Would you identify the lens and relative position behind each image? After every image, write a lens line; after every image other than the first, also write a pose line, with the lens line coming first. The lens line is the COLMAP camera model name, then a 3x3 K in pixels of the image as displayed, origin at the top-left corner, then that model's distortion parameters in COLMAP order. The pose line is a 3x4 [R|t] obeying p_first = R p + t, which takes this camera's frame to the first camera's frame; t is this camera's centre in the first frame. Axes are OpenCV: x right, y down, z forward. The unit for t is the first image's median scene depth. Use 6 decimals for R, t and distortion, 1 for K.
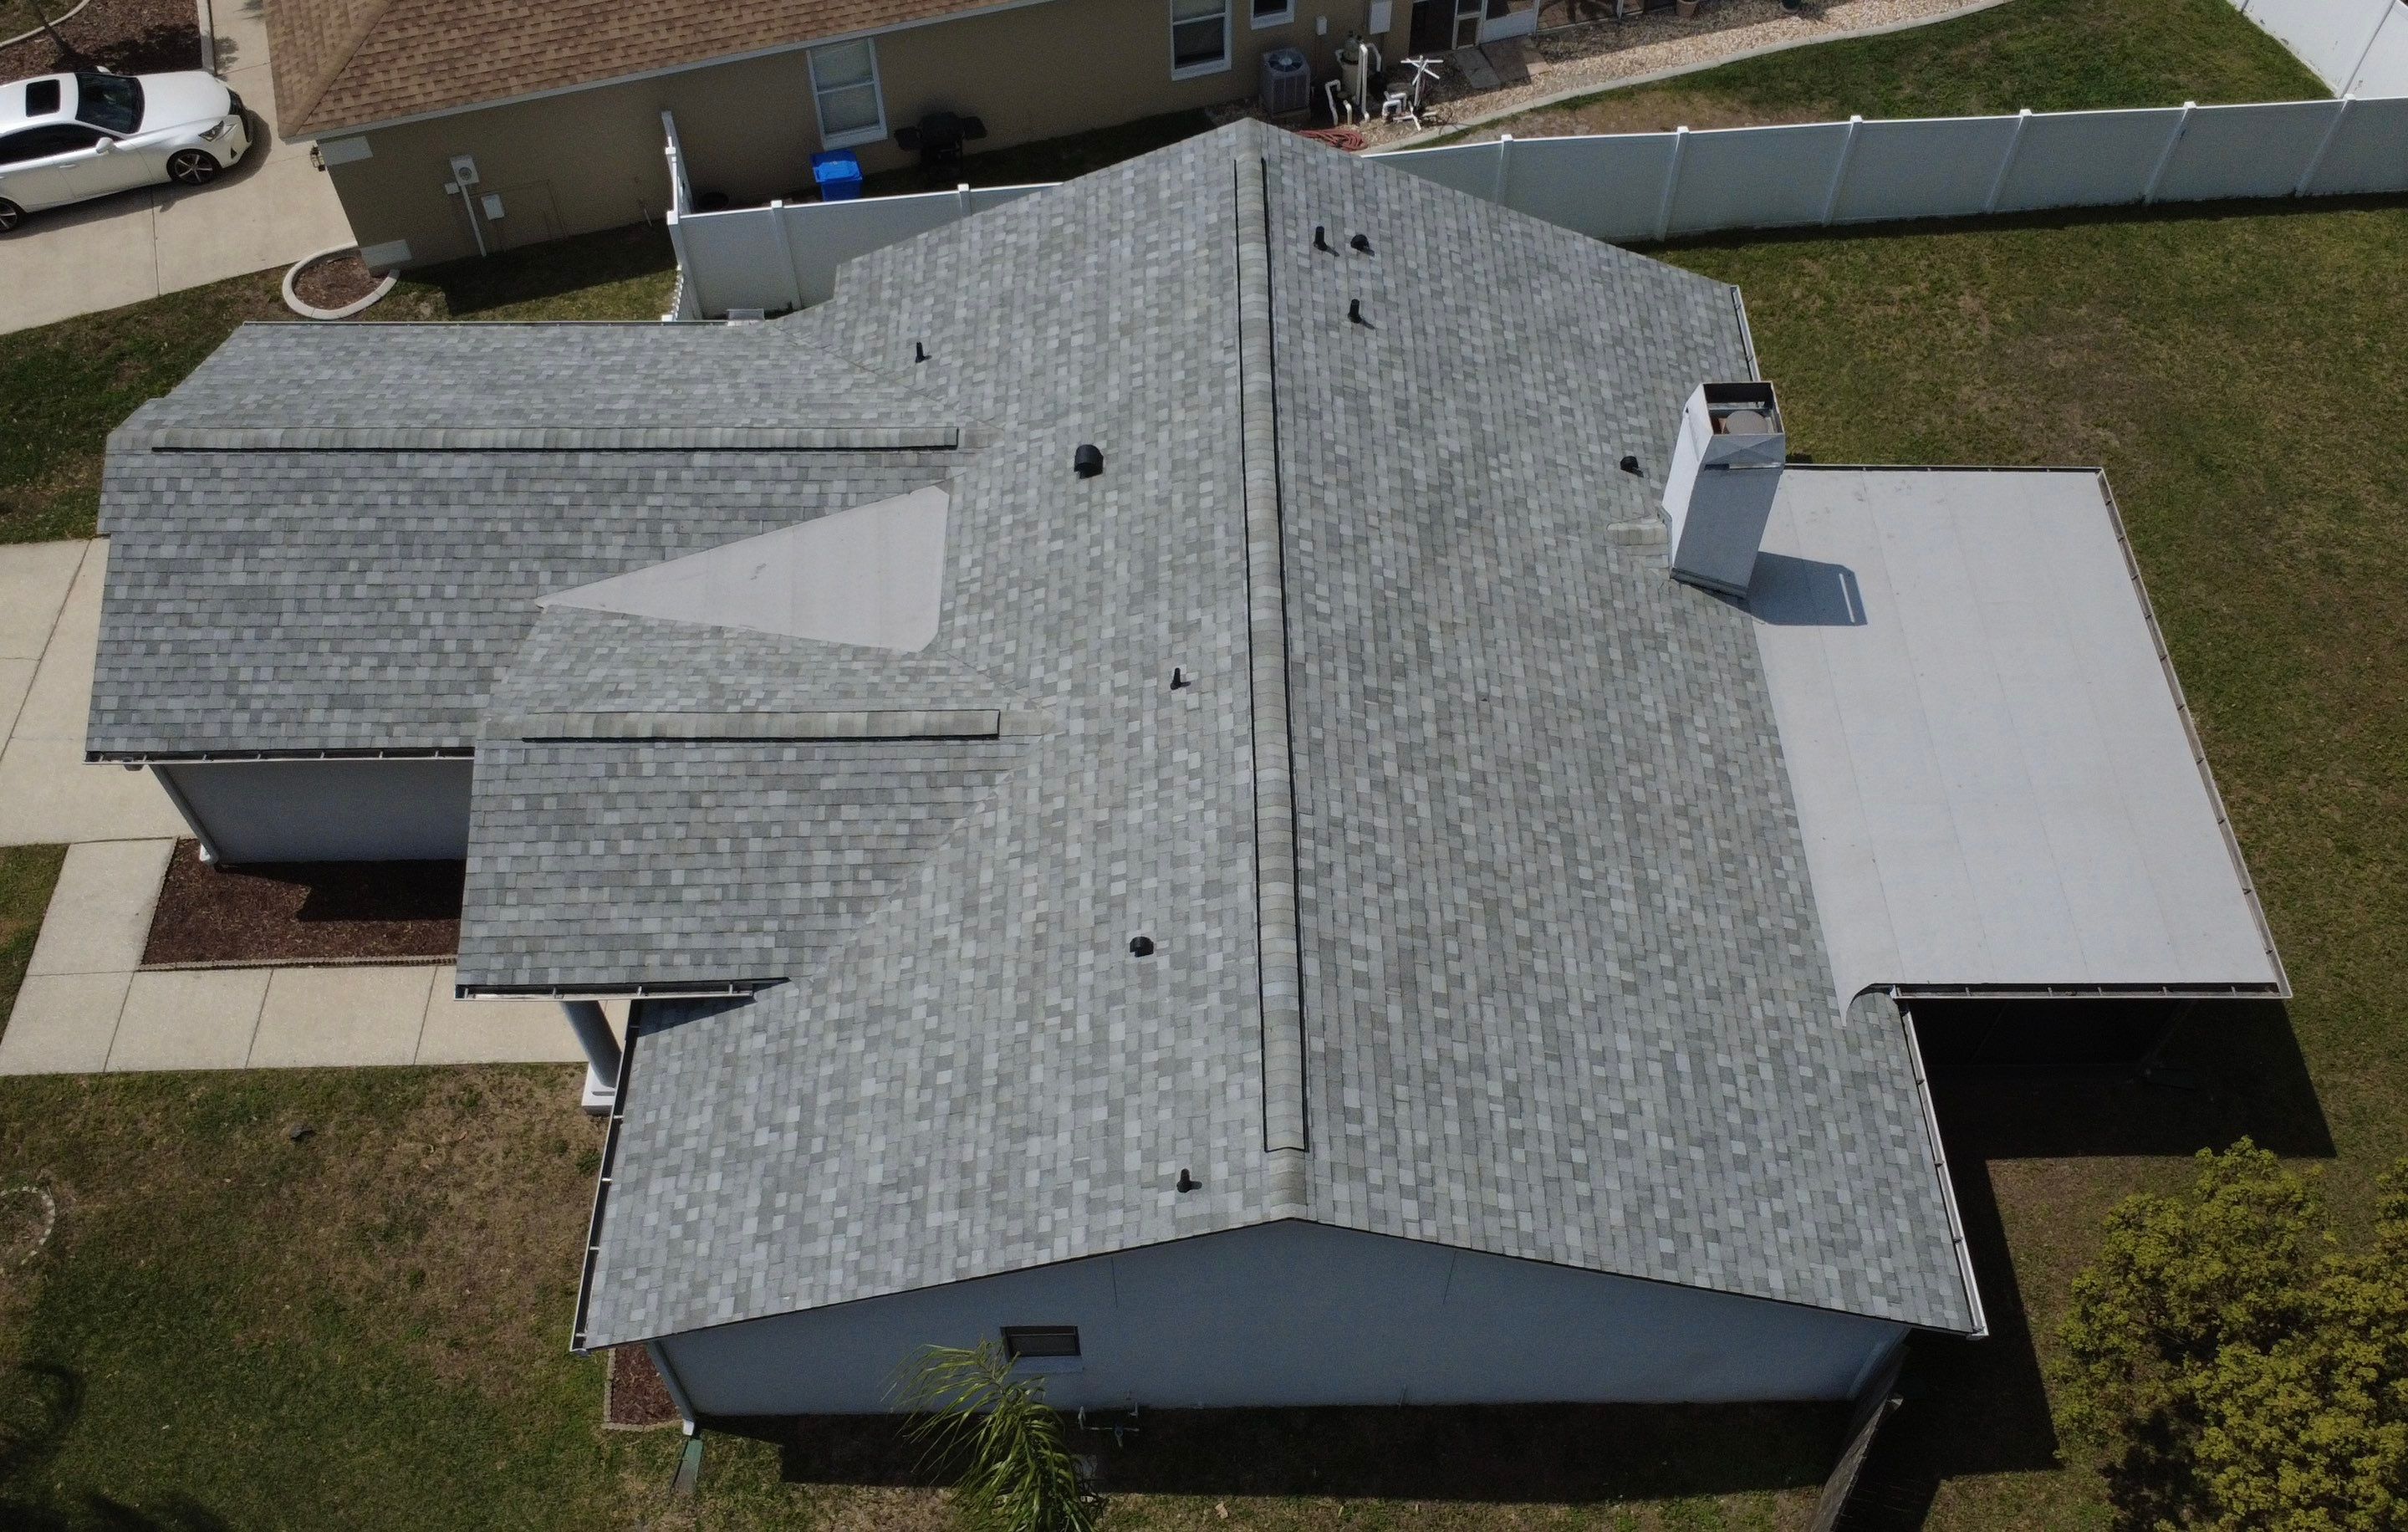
lens RADIAL K [[2105.5, 0, 1262.5], [0, 2105.5, 765.8], [0, 0, 1]] dist [0.009611, -0.003768]
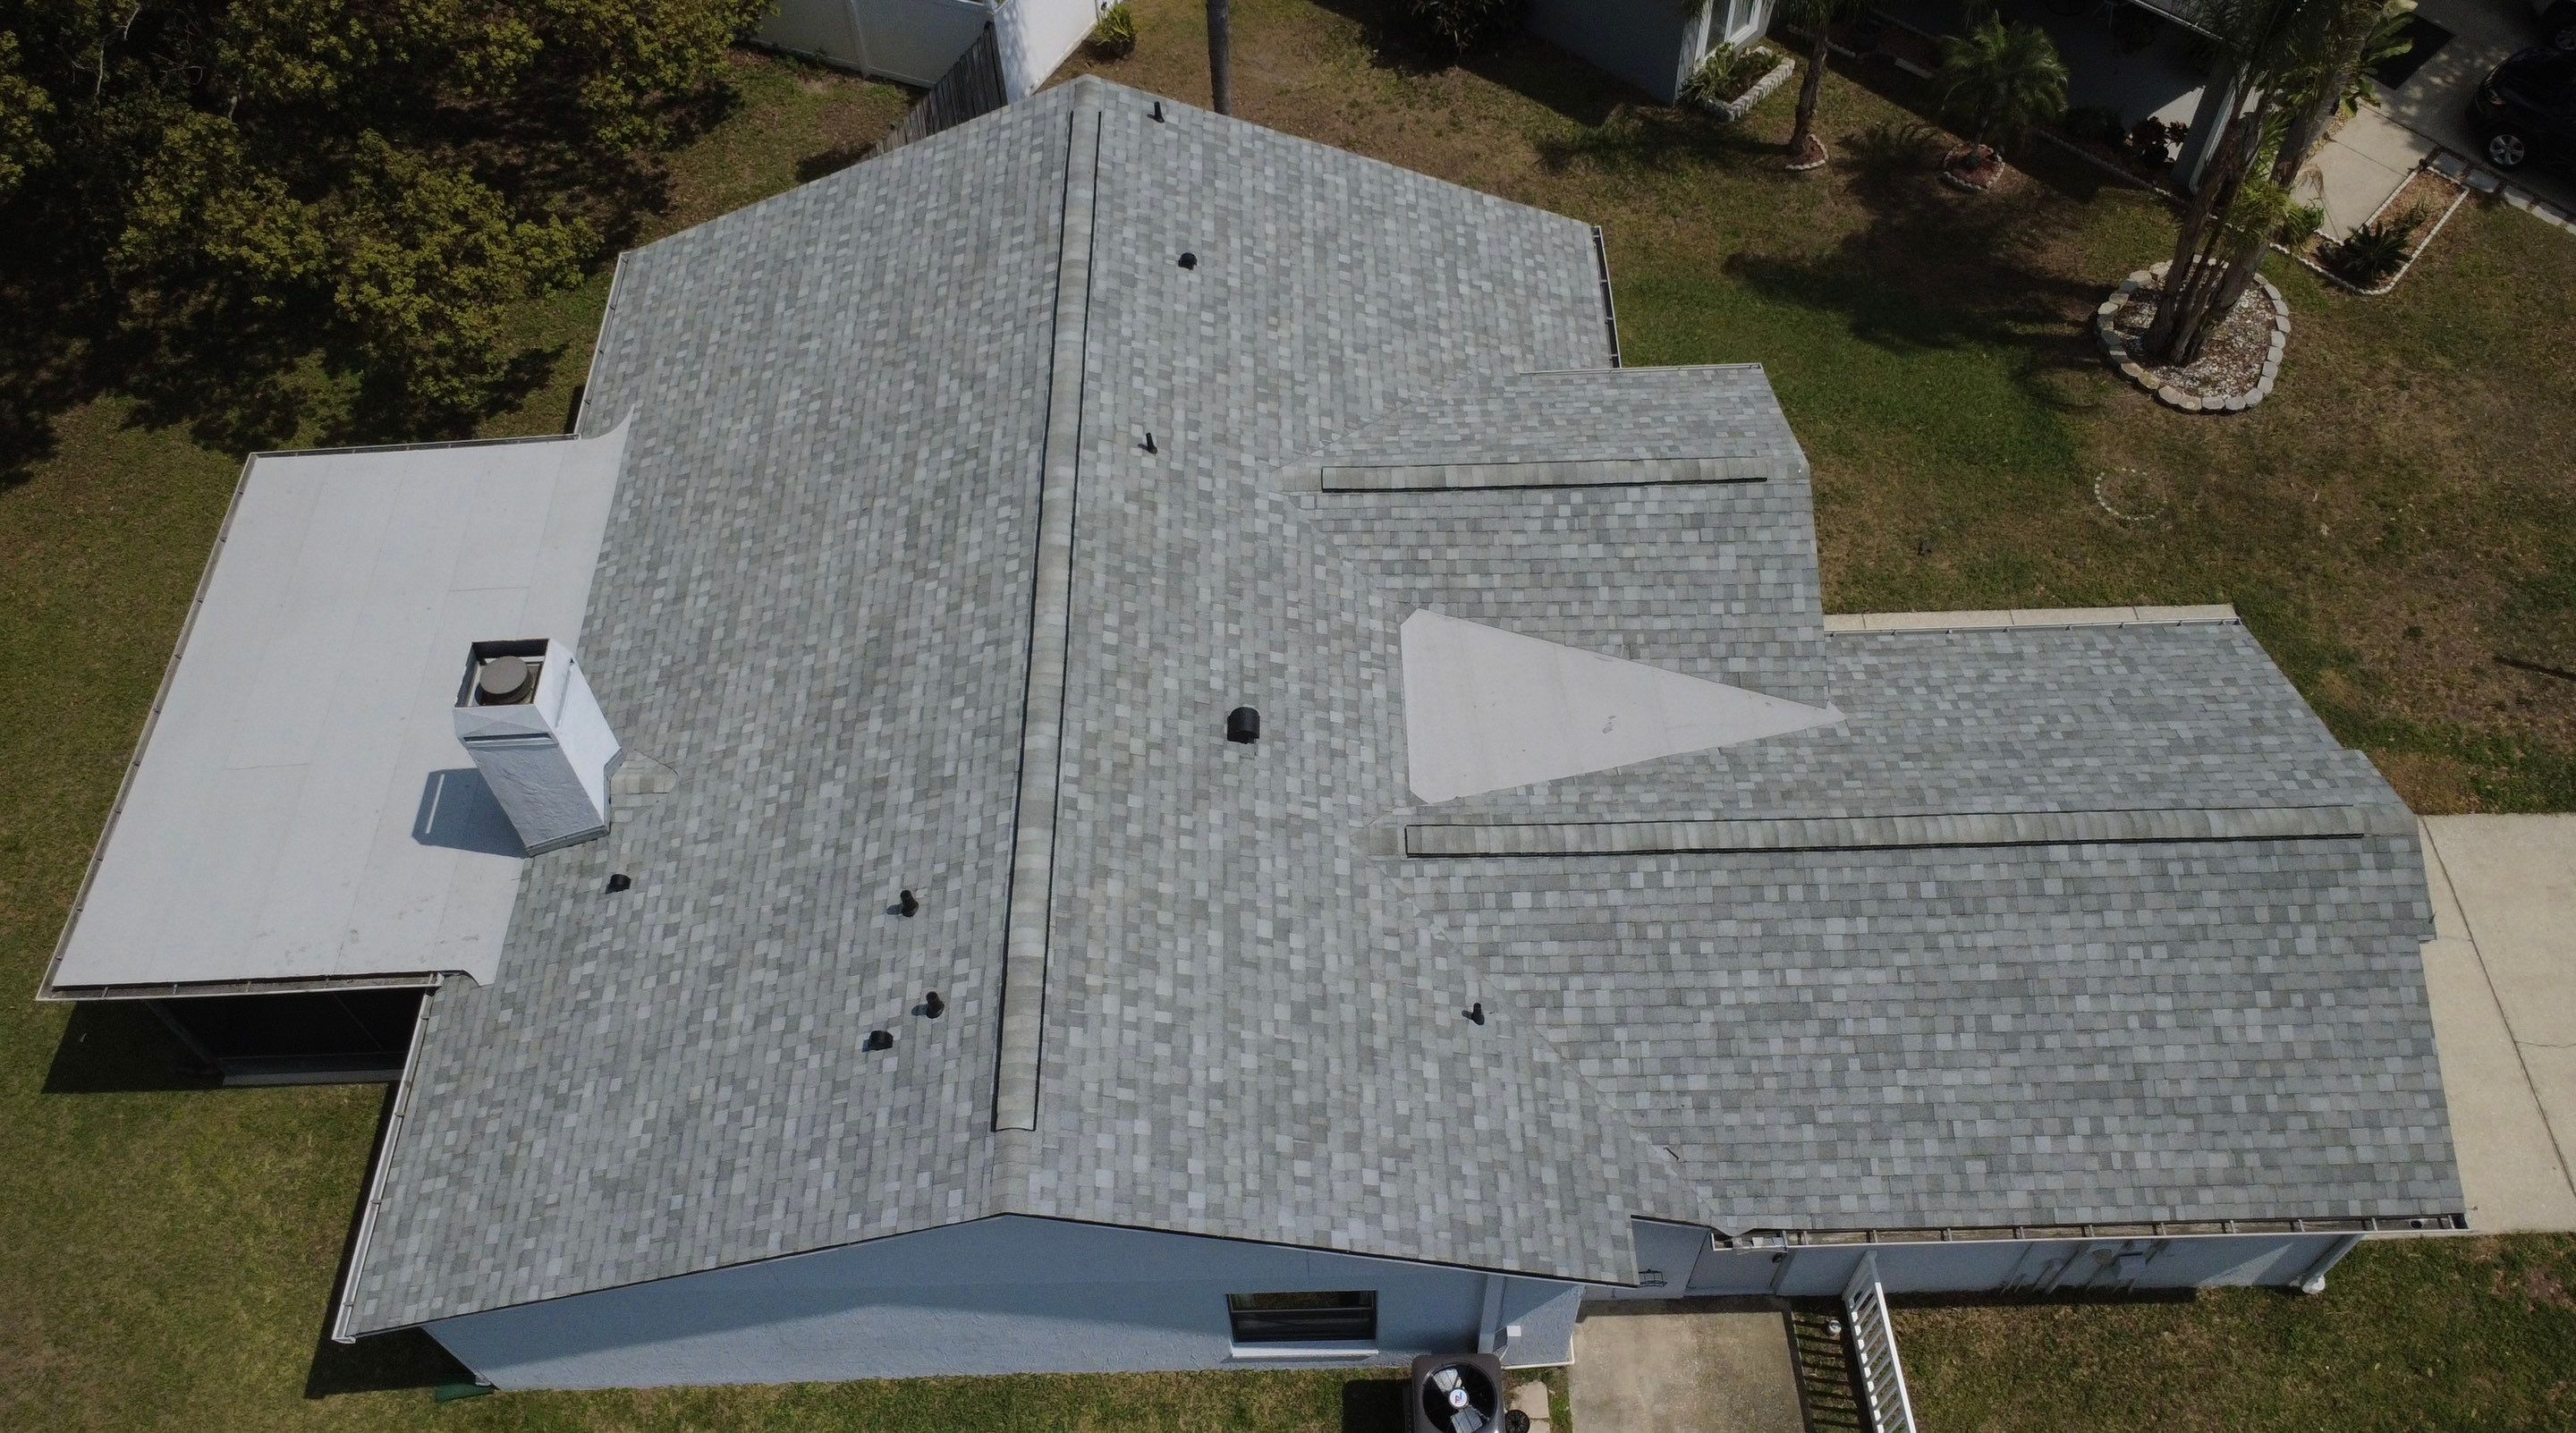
lens RADIAL K [[2040.7, 0, 1263.9], [0, 2040.7, 655.0], [0, 0, 1]] dist [0.011790, -0.009589]
pose [[-0.999566, -0.004408, 0.029123, -0.120596], [0.029123, -0.295828, 0.954797, -0.992355], [0.004407, 0.955231, 0.295828, 0.744576]]
